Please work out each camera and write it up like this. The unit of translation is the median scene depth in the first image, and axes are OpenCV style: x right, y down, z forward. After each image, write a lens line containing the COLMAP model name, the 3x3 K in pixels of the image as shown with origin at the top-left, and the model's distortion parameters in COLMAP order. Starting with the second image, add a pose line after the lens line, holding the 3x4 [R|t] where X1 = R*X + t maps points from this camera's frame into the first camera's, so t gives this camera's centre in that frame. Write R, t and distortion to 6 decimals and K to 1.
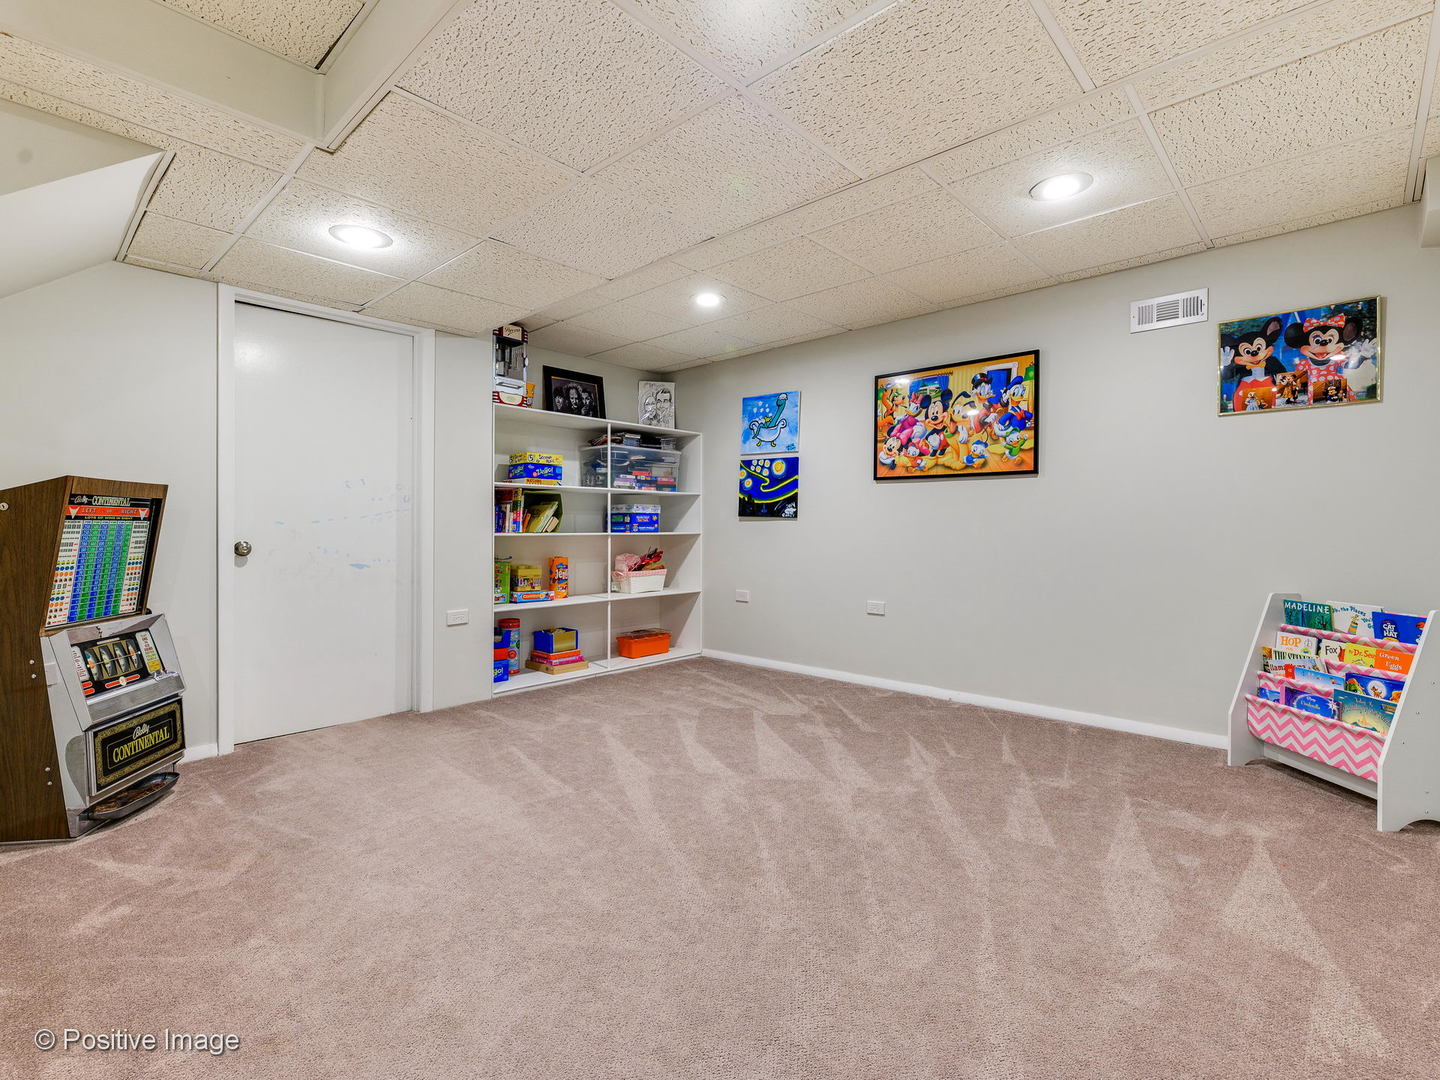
lens RADIAL K [[679.7, 0, 706.2], [0, 679.7, 539.3], [0, 0, 1]] dist [0.002921, 0.000488]
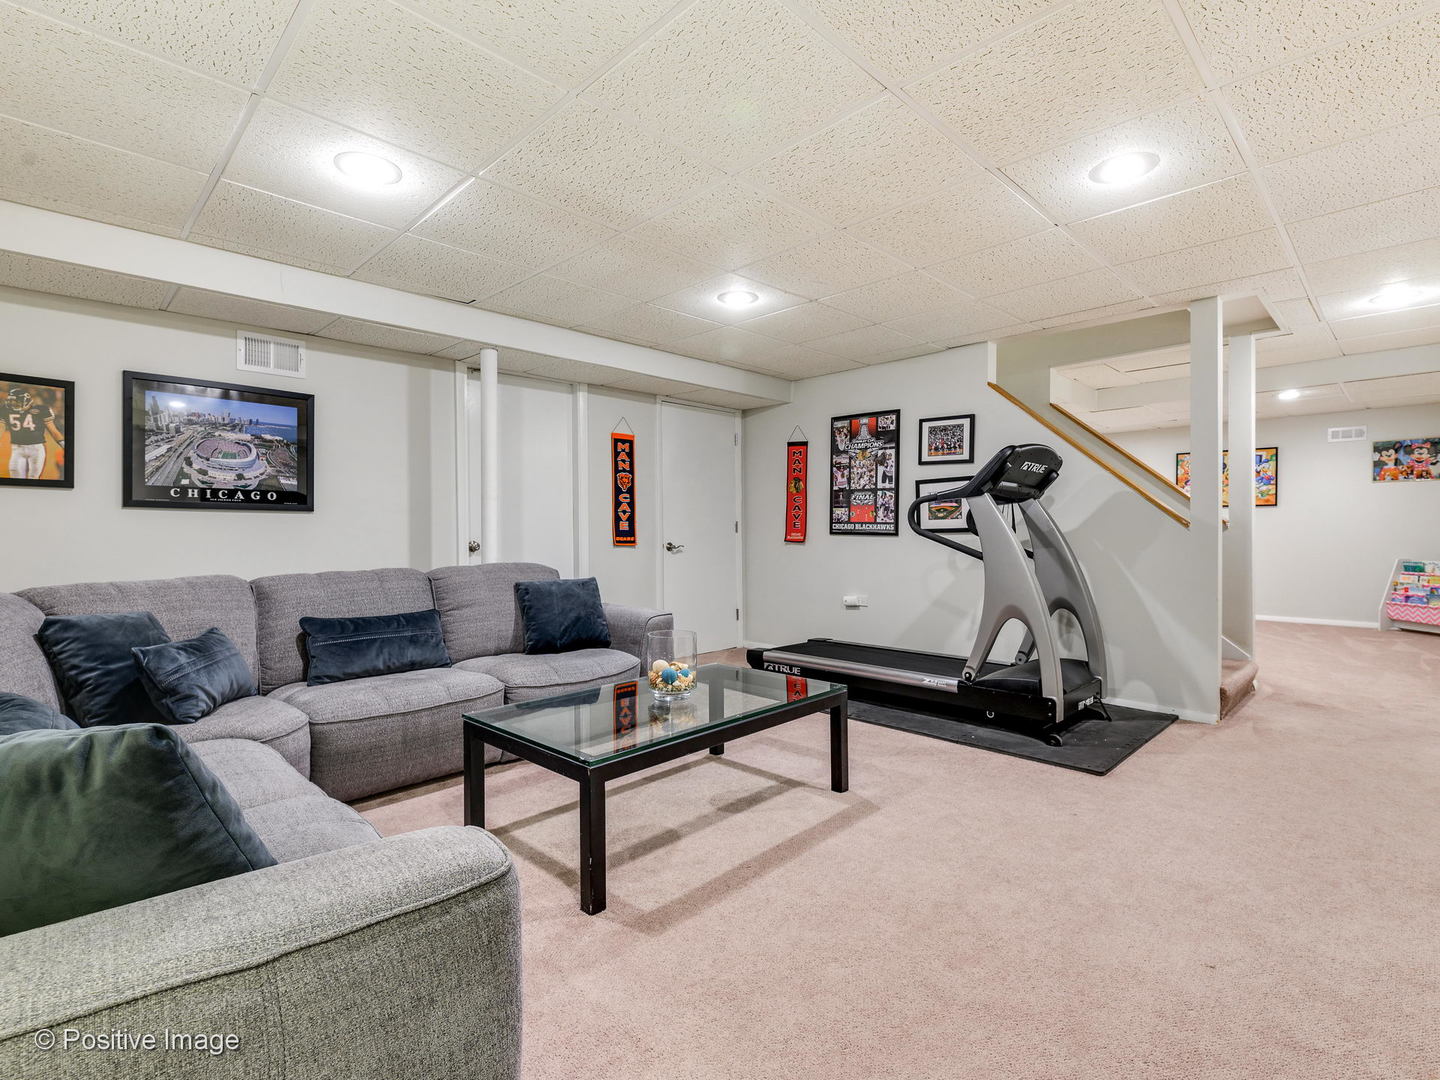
lens RADIAL K [[679.7, 0, 733.9], [0, 679.7, 545.1], [0, 0, 1]] dist [0.002921, 0.000488]
pose [[0.999022, -0.009536, -0.043175, -1.336473], [0.009998, 0.999895, 0.010516, -0.016773], [0.043070, -0.010937, 0.999012, -1.428589]]
